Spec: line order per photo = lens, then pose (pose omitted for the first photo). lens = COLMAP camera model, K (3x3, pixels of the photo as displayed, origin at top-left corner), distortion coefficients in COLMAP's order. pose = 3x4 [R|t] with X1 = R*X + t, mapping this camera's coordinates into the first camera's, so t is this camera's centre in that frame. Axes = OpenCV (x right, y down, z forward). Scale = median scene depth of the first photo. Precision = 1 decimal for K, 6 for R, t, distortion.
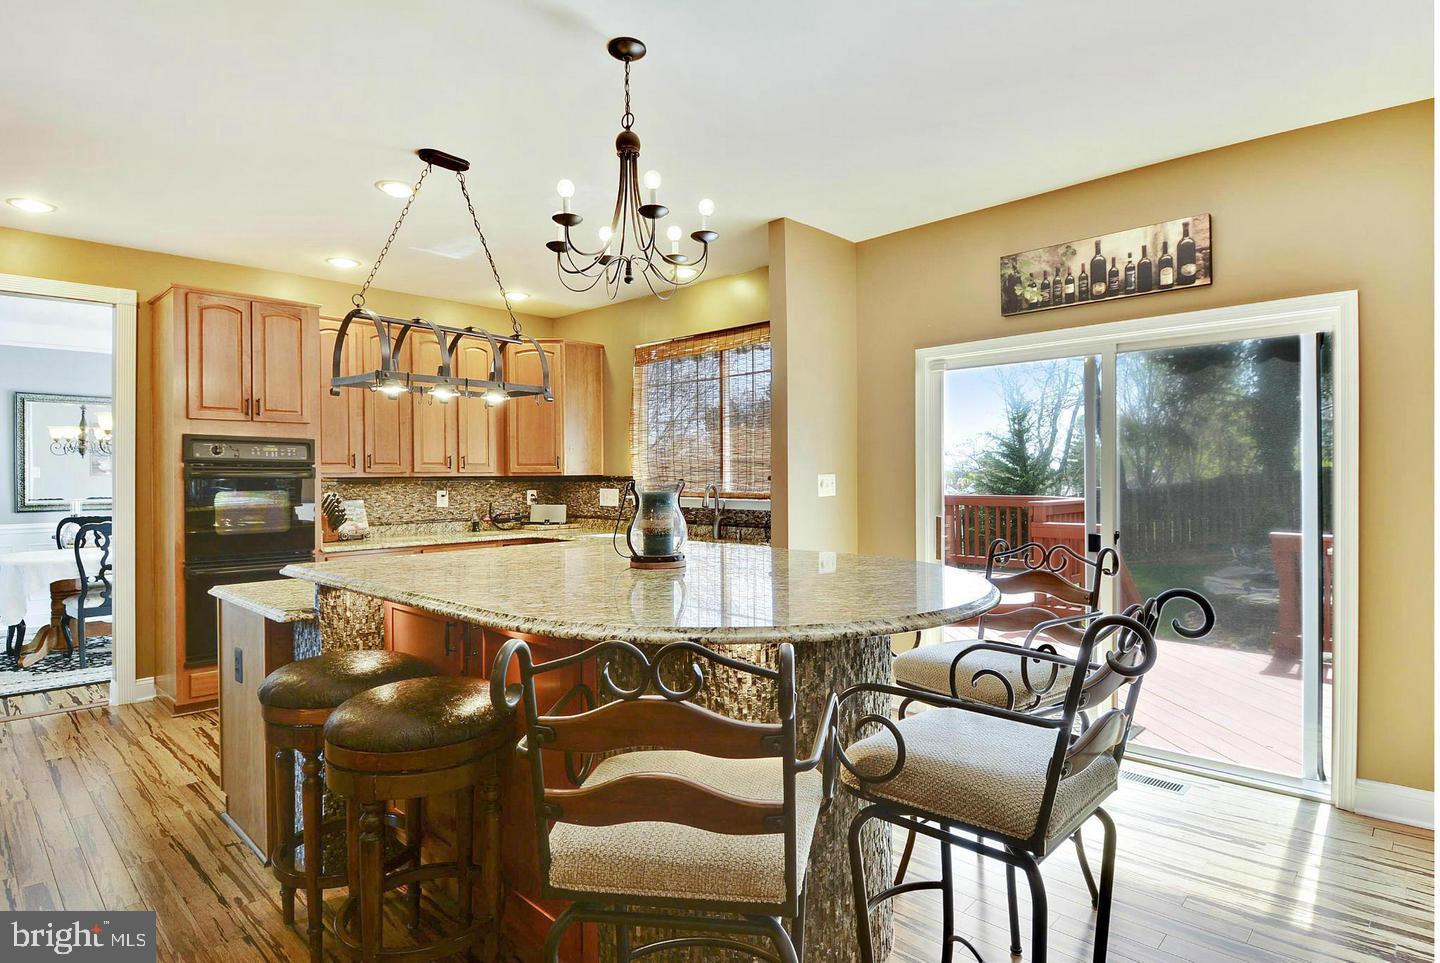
lens RADIAL K [[775.4, 0, 732.7], [0, 775.4, 480.7], [0, 0, 1]] dist [-0.013902, -0.001699]
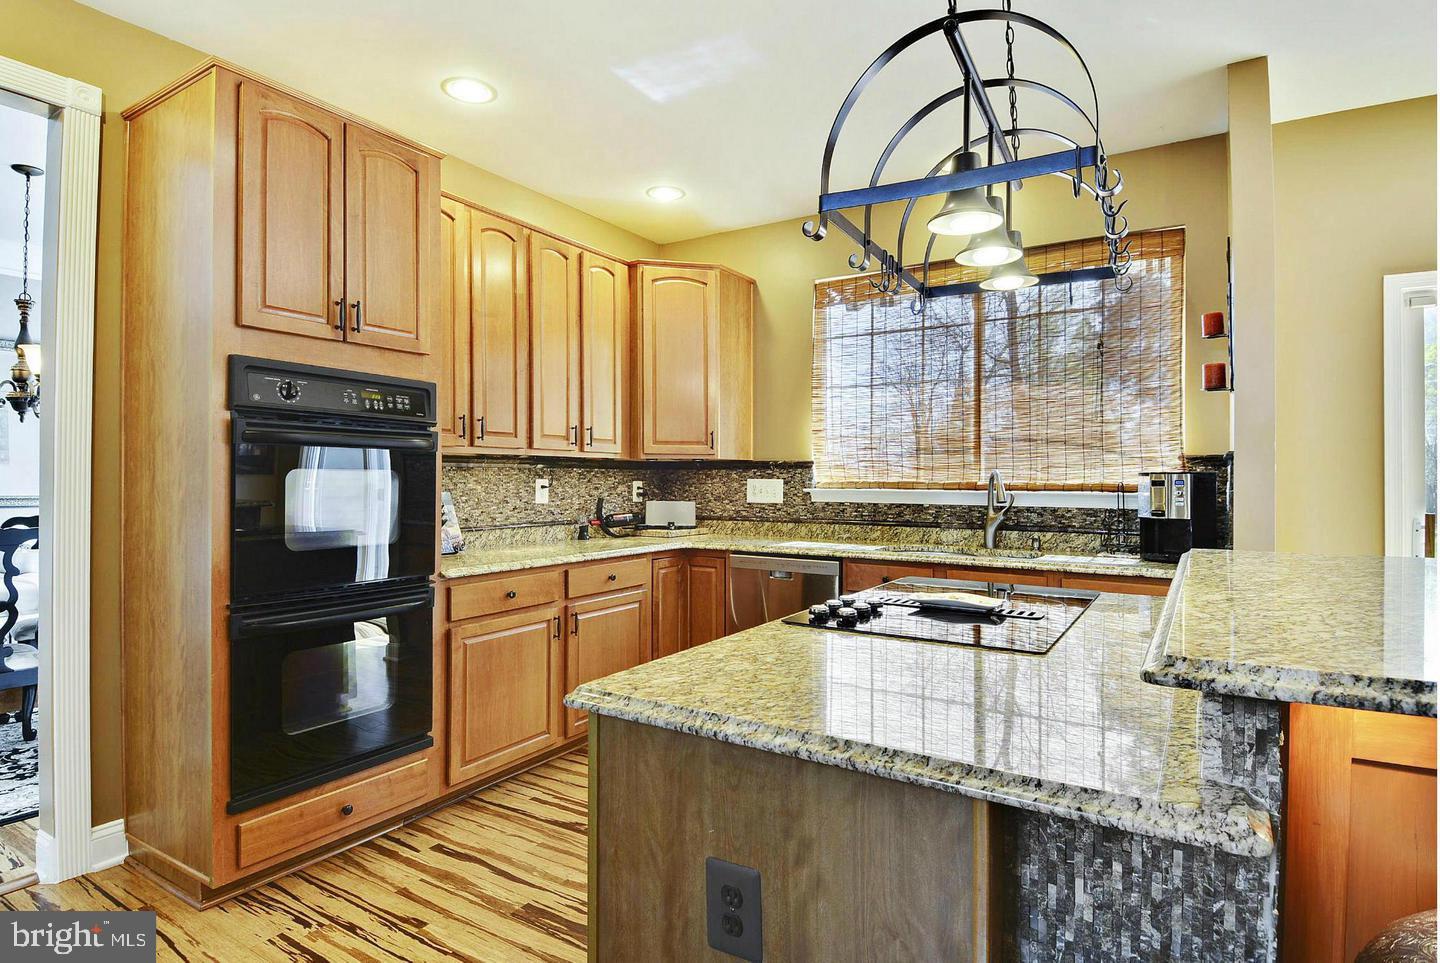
lens RADIAL K [[775.4, 0, 707.5], [0, 775.4, 482.1], [0, 0, 1]] dist [-0.013902, -0.001699]
pose [[0.984251, 0.006815, 0.176644, -0.357151], [-0.006207, 0.999973, -0.003991, 0.017409], [-0.176666, 0.002831, 0.984267, 0.319815]]
